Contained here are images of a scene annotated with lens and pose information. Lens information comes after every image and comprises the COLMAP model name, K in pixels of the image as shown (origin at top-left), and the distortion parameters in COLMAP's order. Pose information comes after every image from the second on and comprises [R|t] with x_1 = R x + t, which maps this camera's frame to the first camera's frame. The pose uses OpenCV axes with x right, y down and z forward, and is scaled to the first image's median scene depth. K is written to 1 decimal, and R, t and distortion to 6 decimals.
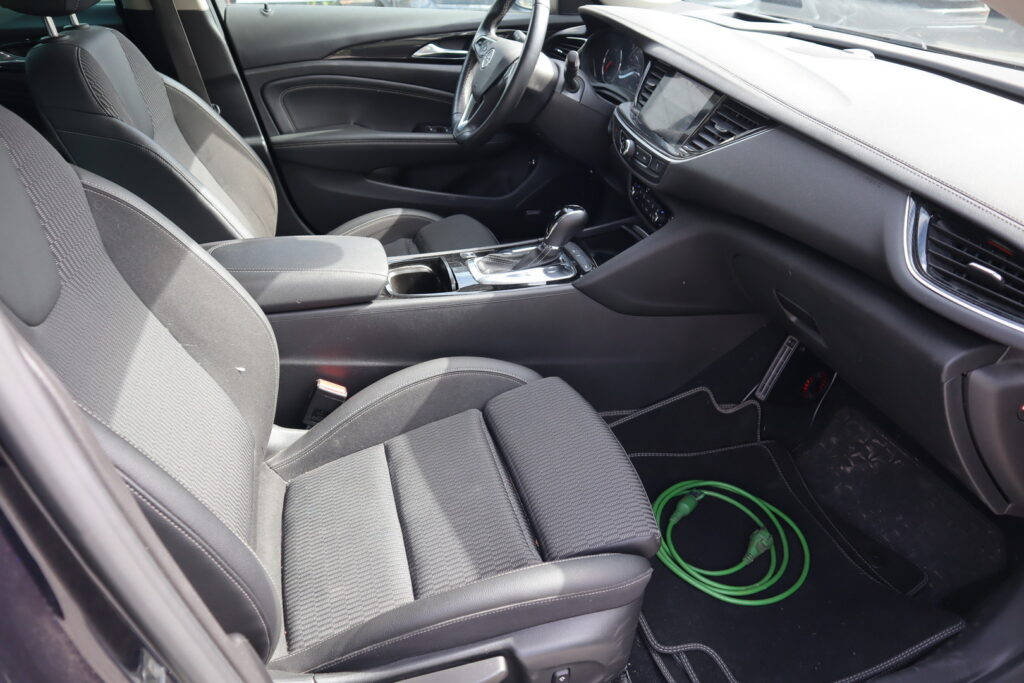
lens RADIAL K [[706.2, 0, 512.0], [0, 706.2, 341.5], [0, 0, 1]] dist [-0.119170, 0.075442]
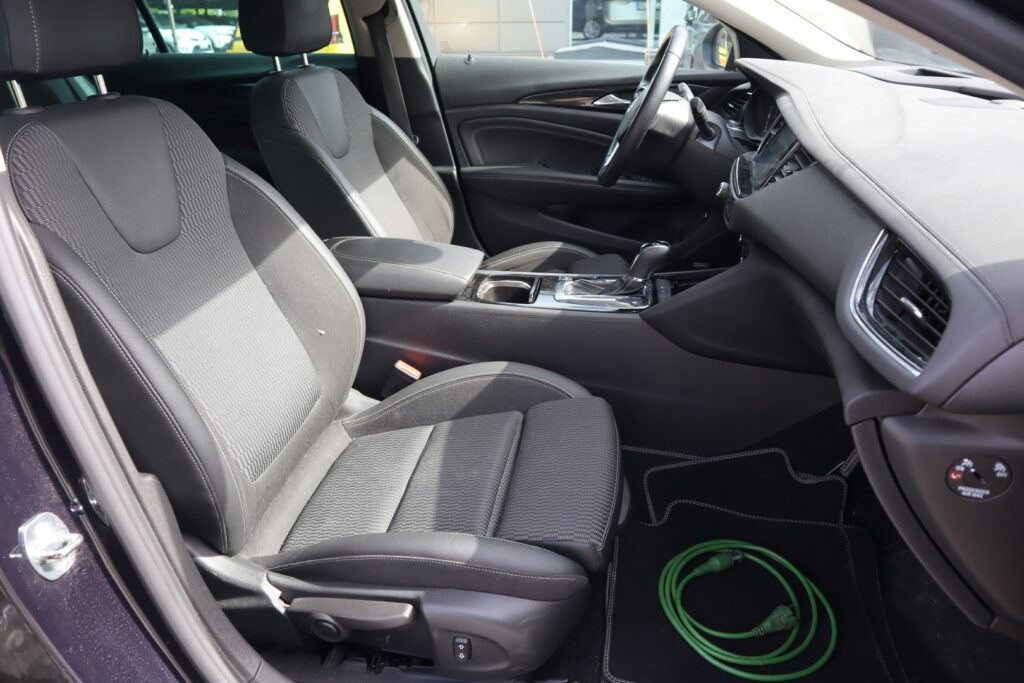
lens RADIAL K [[706.2, 0, 512.0], [0, 706.2, 341.5], [0, 0, 1]] dist [-0.119170, 0.075442]
pose [[0.909022, 0.155710, -0.386565, 0.325391], [-0.191268, 0.979994, -0.055027, 0.050321], [0.370263, 0.123959, 0.920619, -0.003940]]
